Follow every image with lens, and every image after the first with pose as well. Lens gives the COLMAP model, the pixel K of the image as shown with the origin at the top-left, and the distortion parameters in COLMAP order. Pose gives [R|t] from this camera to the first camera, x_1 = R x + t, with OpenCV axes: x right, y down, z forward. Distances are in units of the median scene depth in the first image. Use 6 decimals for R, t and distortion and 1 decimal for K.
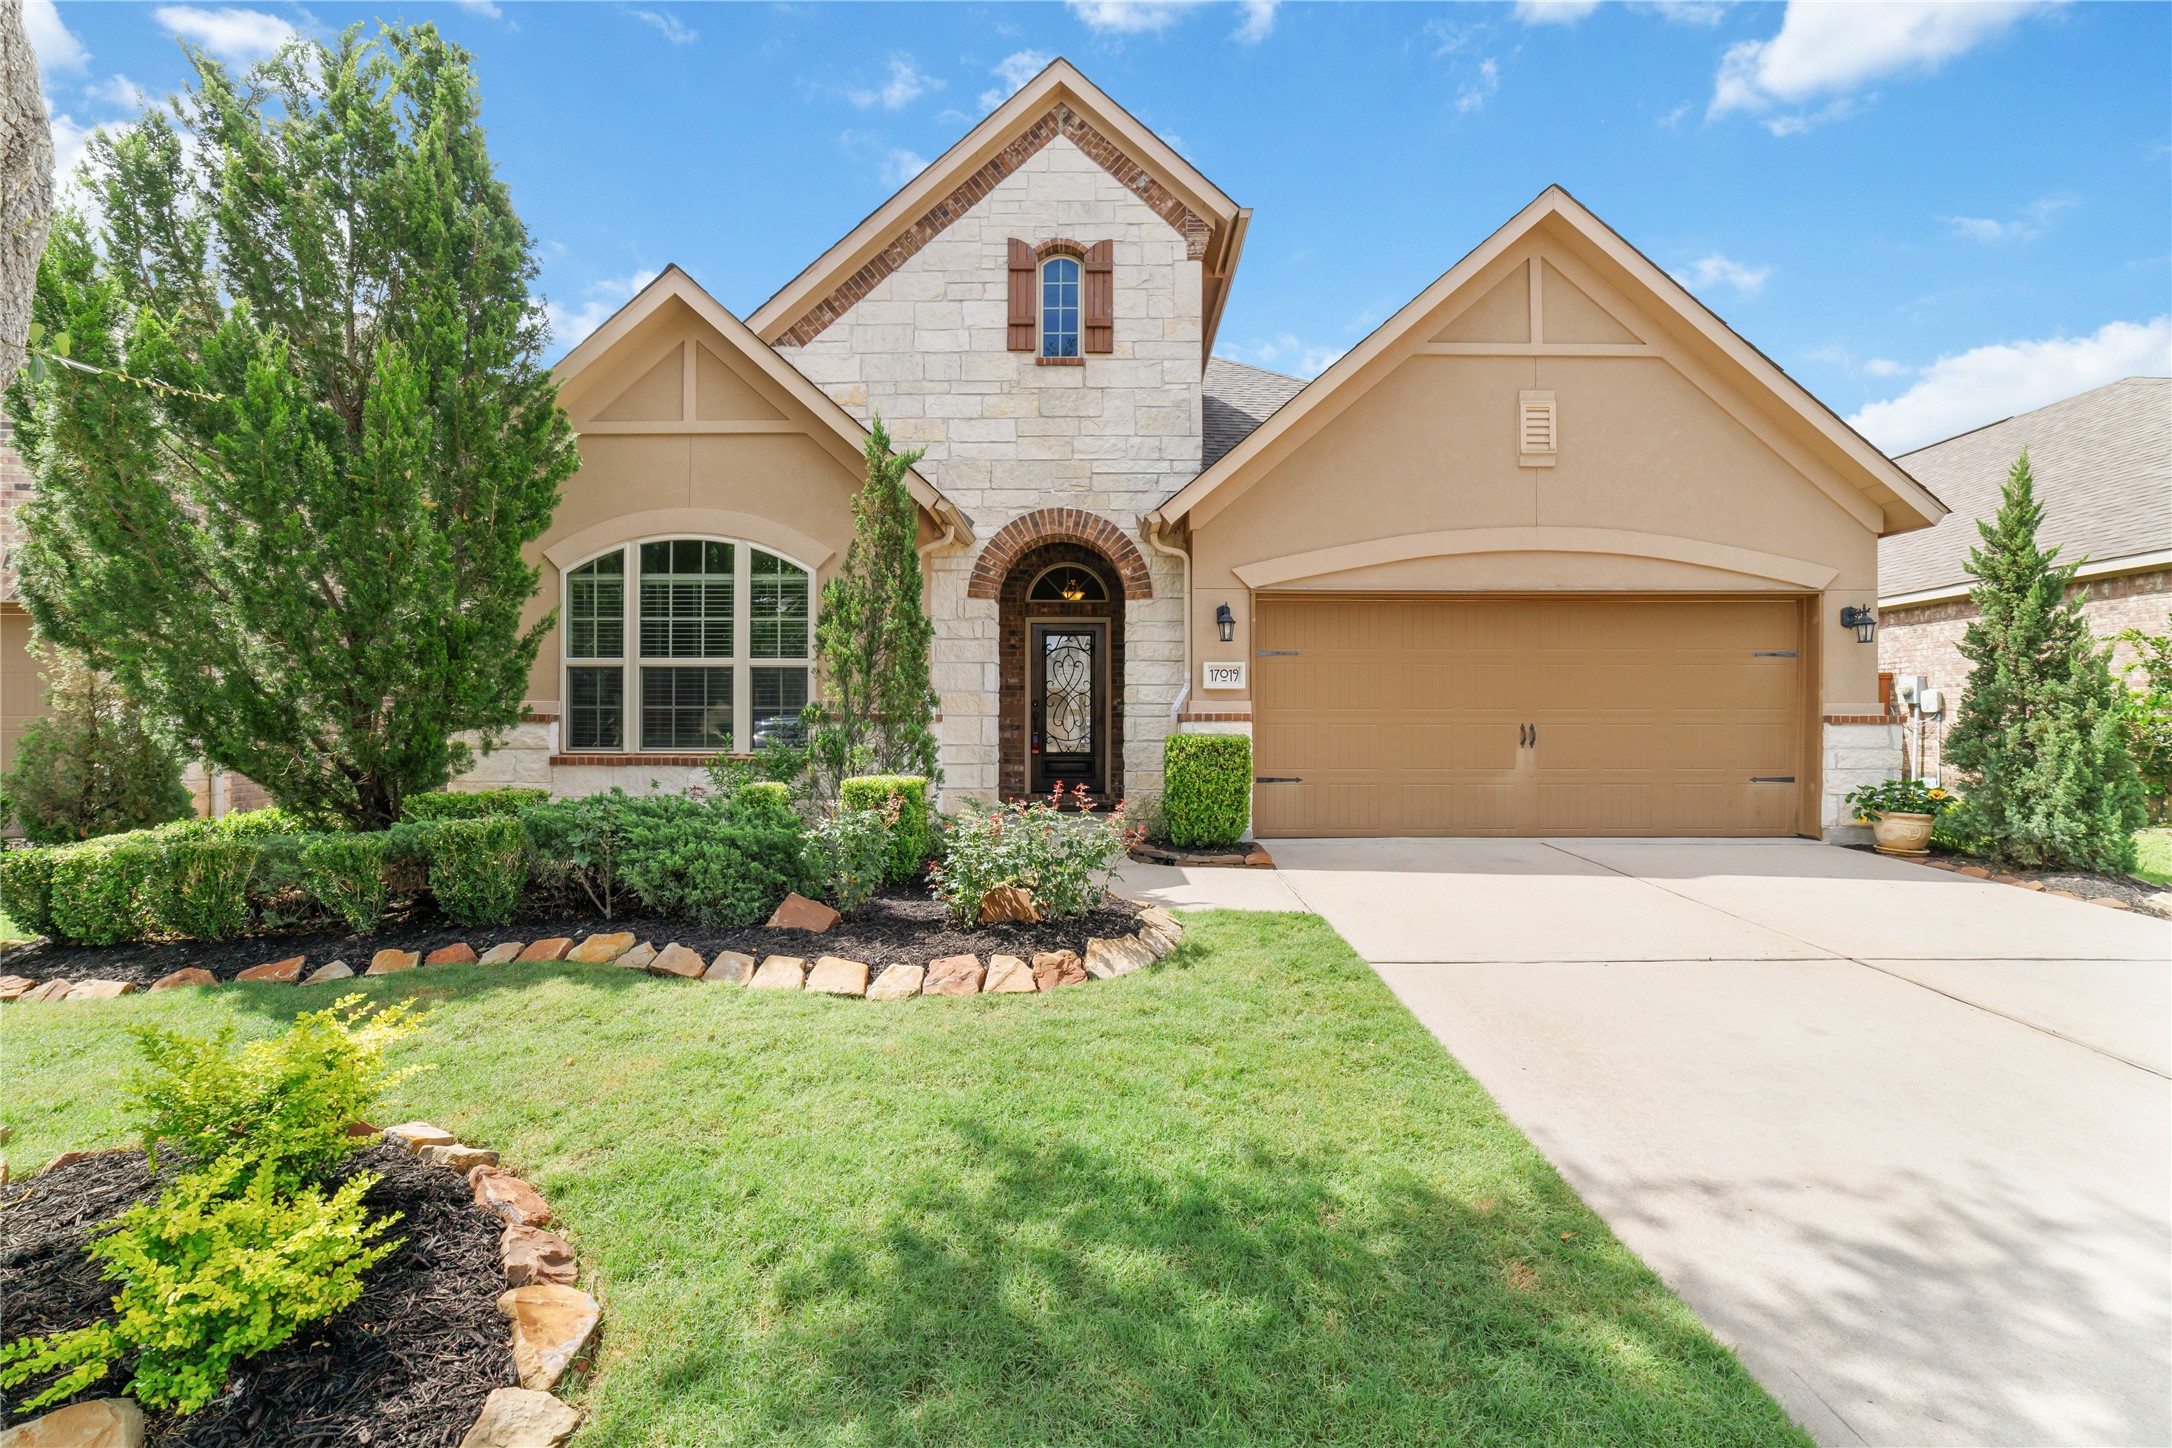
lens RADIAL K [[829.4, 0, 1085.5], [0, 829.4, 720.8], [0, 0, 1]] dist [-0.016950, 0.005557]
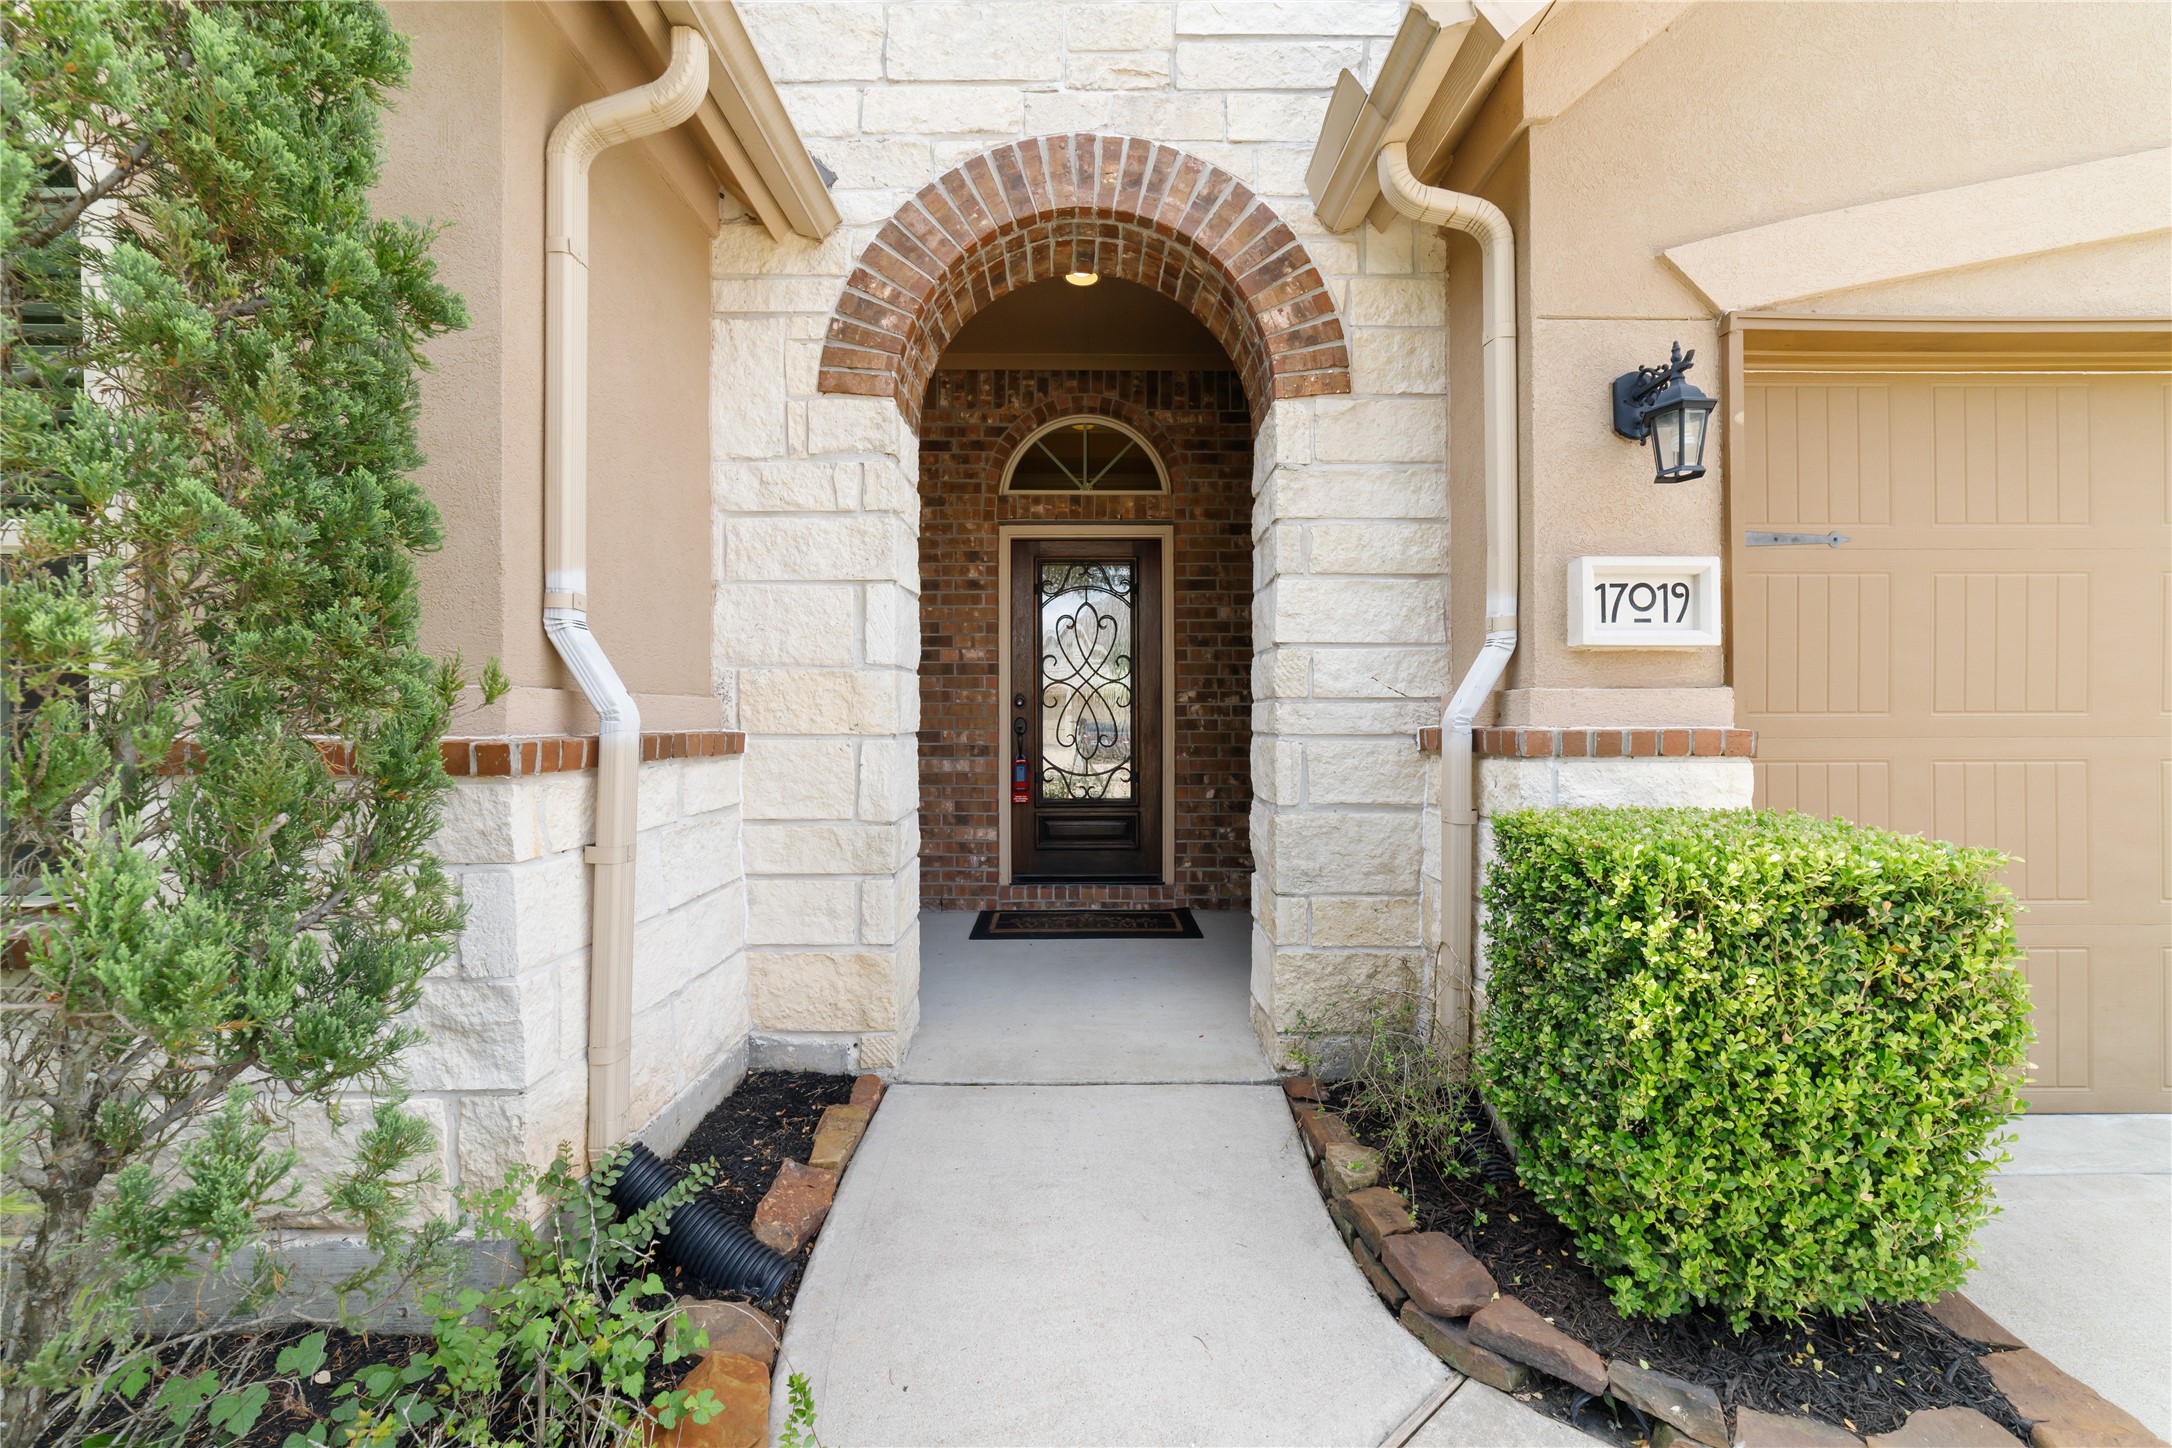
lens RADIAL K [[829.4, 0, 1090.9], [0, 829.4, 716.7], [0, 0, 1]] dist [-0.016950, 0.005557]
pose [[0.999884, -0.002648, 0.015015, -0.033757], [0.002721, 0.999985, -0.004856, -0.012059], [-0.015001, 0.004896, 0.999875, 0.656790]]
